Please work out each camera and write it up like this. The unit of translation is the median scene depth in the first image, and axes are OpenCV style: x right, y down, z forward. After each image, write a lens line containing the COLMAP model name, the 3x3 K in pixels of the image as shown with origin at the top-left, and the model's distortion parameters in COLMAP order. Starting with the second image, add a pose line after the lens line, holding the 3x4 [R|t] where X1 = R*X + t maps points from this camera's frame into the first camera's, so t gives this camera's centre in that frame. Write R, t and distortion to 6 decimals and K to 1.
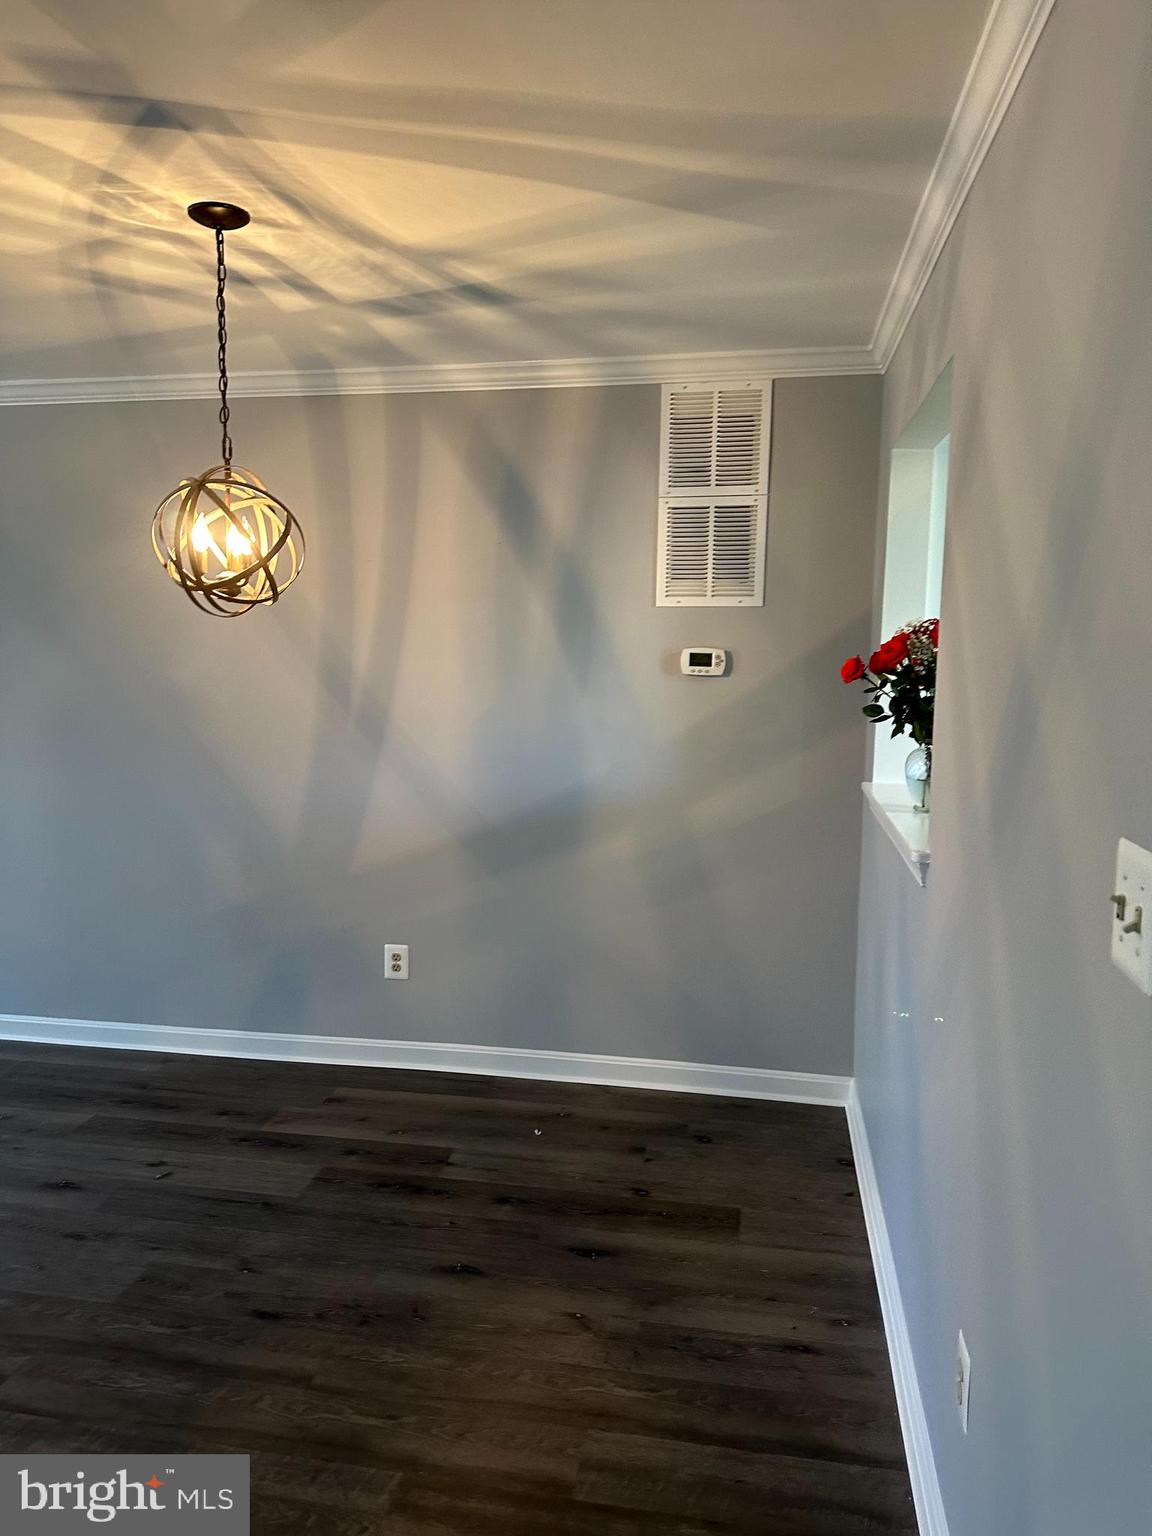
lens RADIAL K [[1073.0, 0, 556.4], [0, 1073.0, 775.8], [0, 0, 1]] dist [0.056822, -0.067403]
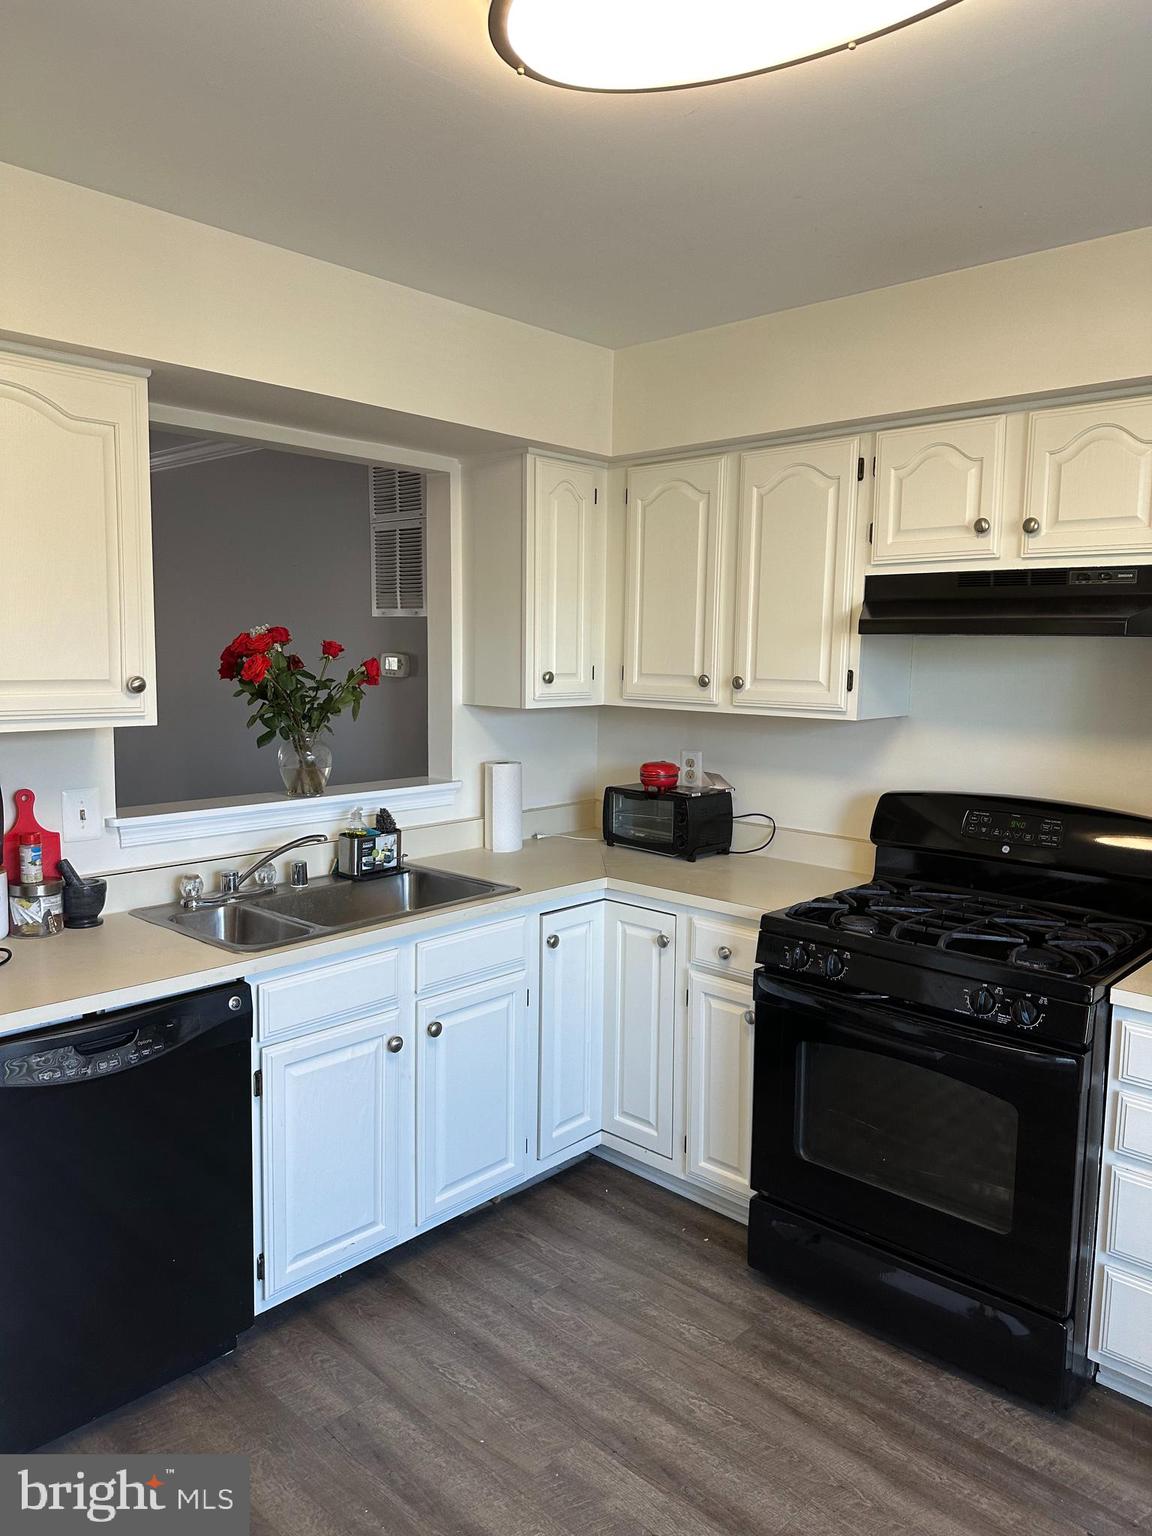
lens RADIAL K [[1073.0, 0, 578.2], [0, 1073.0, 770.4], [0, 0, 1]] dist [0.056822, -0.067403]
pose [[0.840398, 0.069174, -0.537538, 1.122518], [-0.075659, 0.997083, 0.010024, -0.025744], [0.536663, 0.032246, 0.843180, 0.176325]]
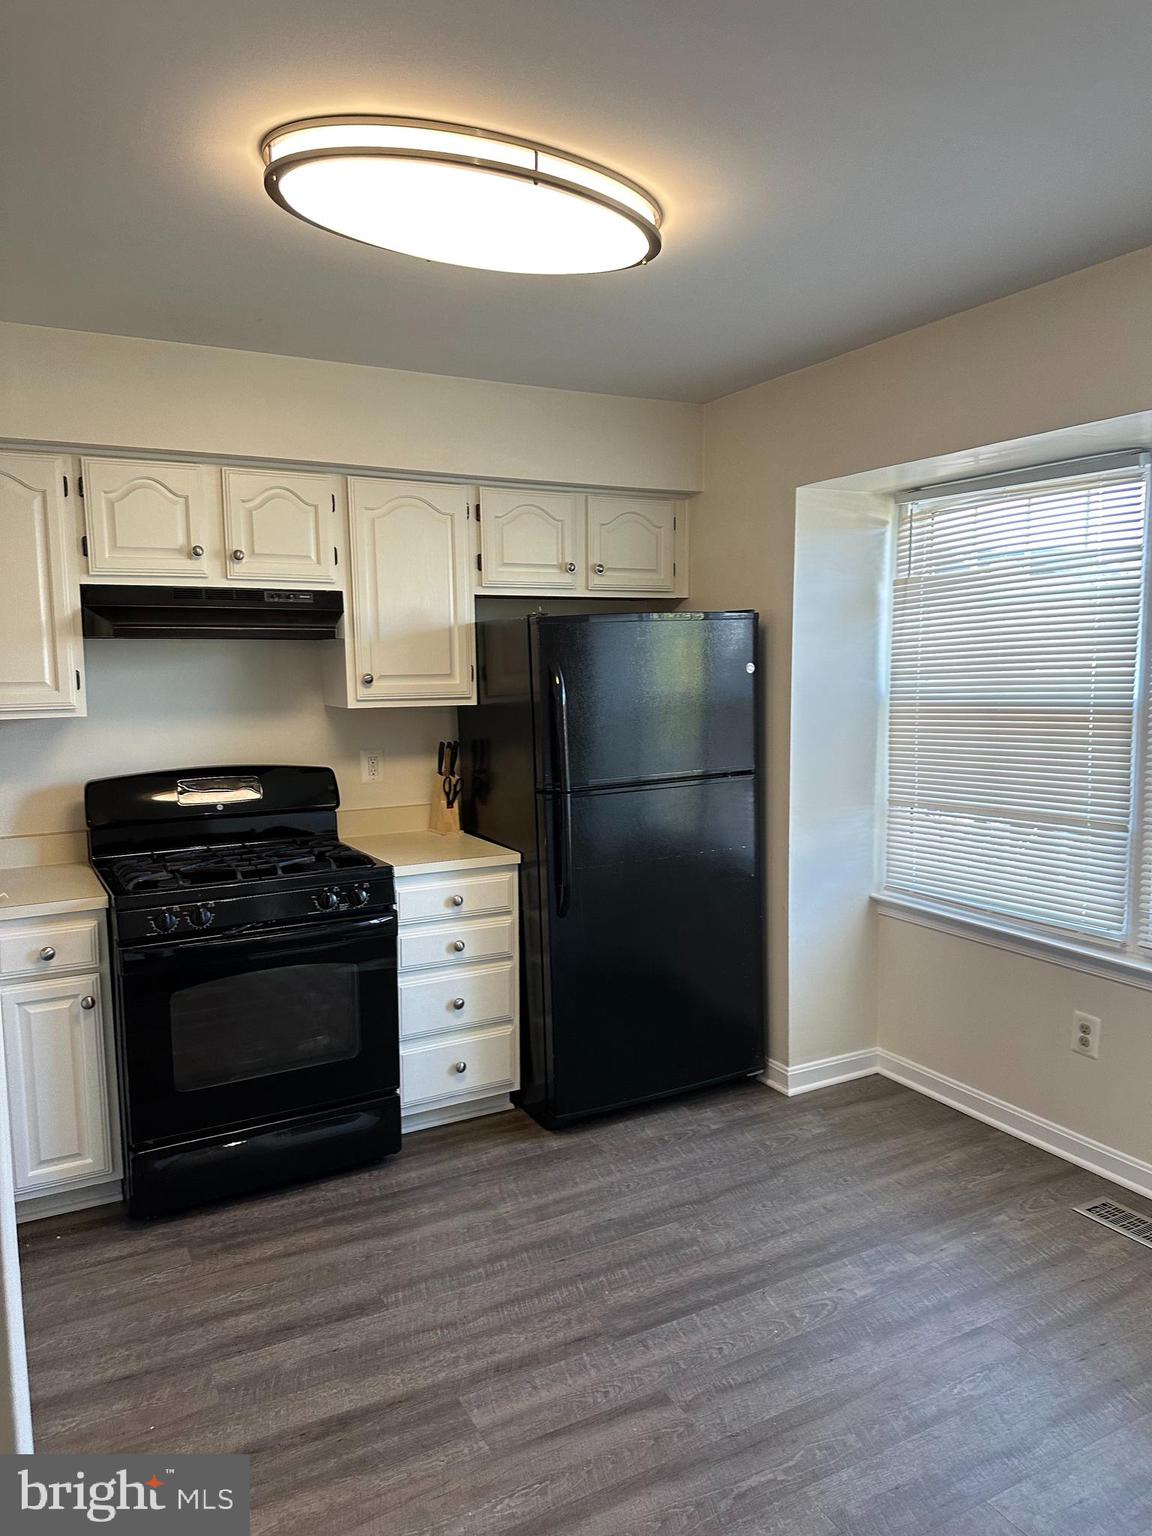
lens RADIAL K [[1073.0, 0, 583.6], [0, 1073.0, 779.0], [0, 0, 1]] dist [0.056822, -0.067403]
pose [[0.775841, -0.083970, 0.625315, 0.504913], [0.090926, 0.995639, 0.020884, 0.004800], [-0.624342, 0.040655, 0.780093, -0.012719]]
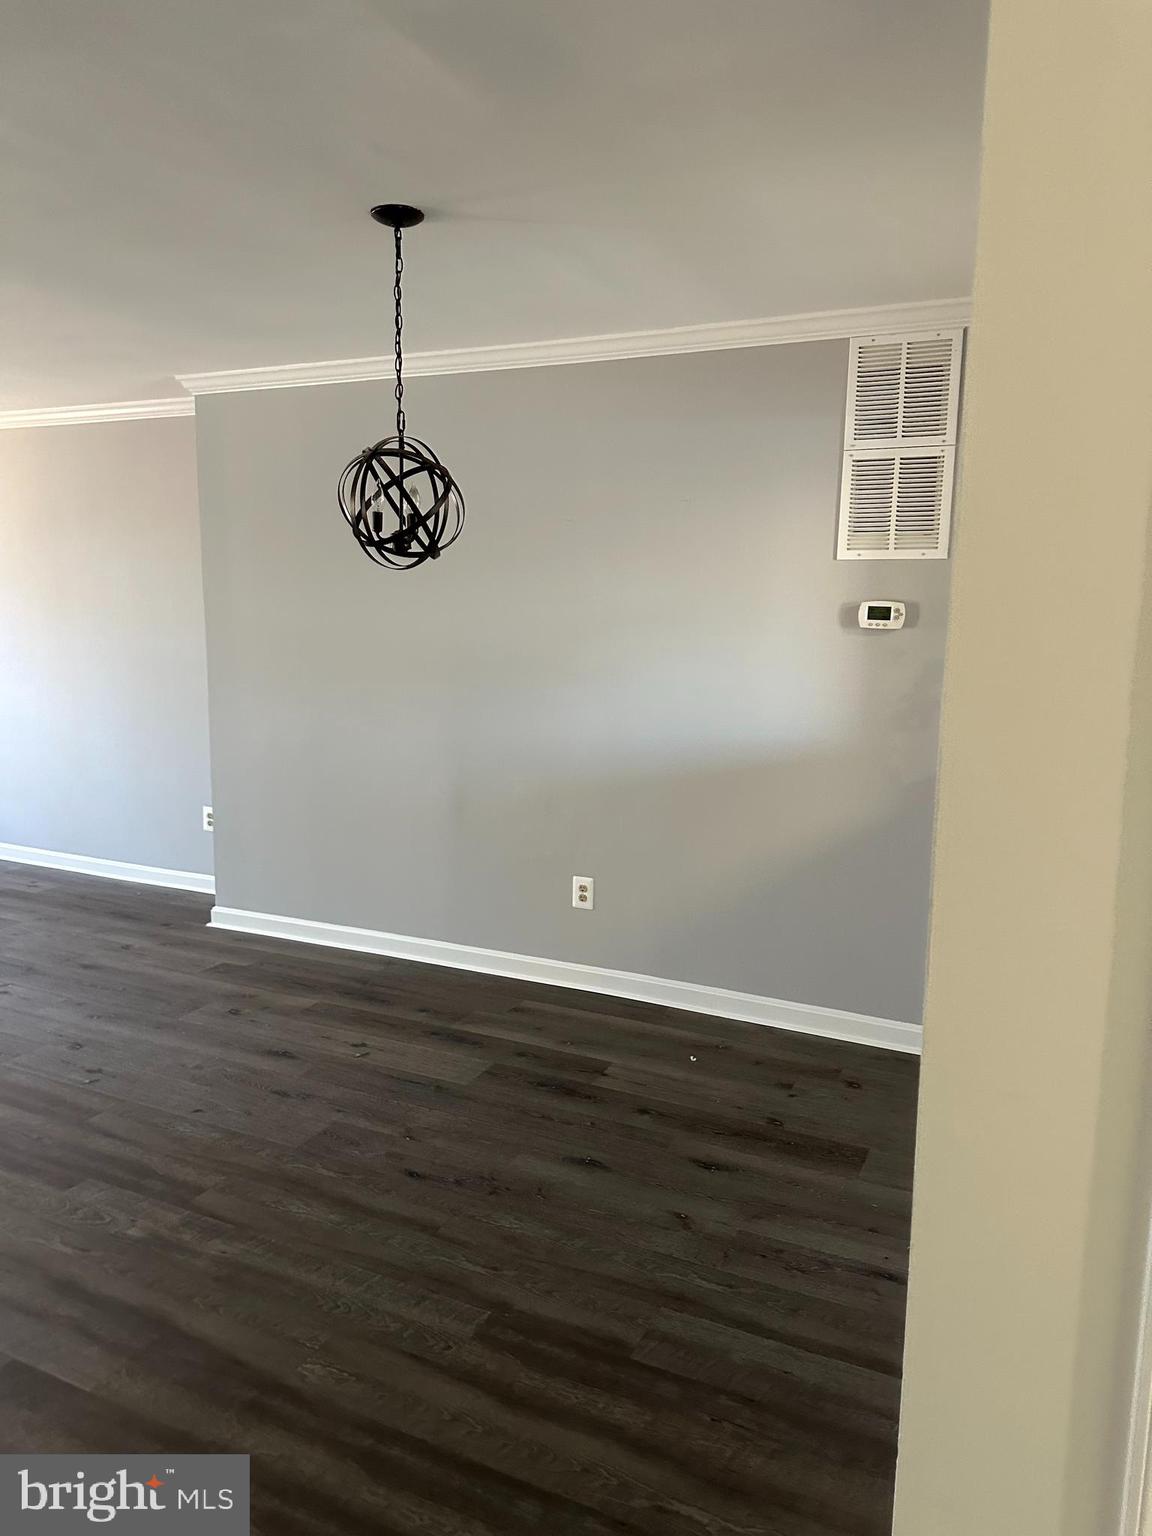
lens RADIAL K [[1073.0, 0, 576.0], [0, 1073.0, 763.2], [0, 0, 1]] dist [0.056822, -0.067403]
pose [[0.967140, 0.044551, -0.250312, 0.143617], [-0.038636, 0.998847, 0.028498, 0.016895], [0.251292, -0.017890, 0.967746, -0.055814]]
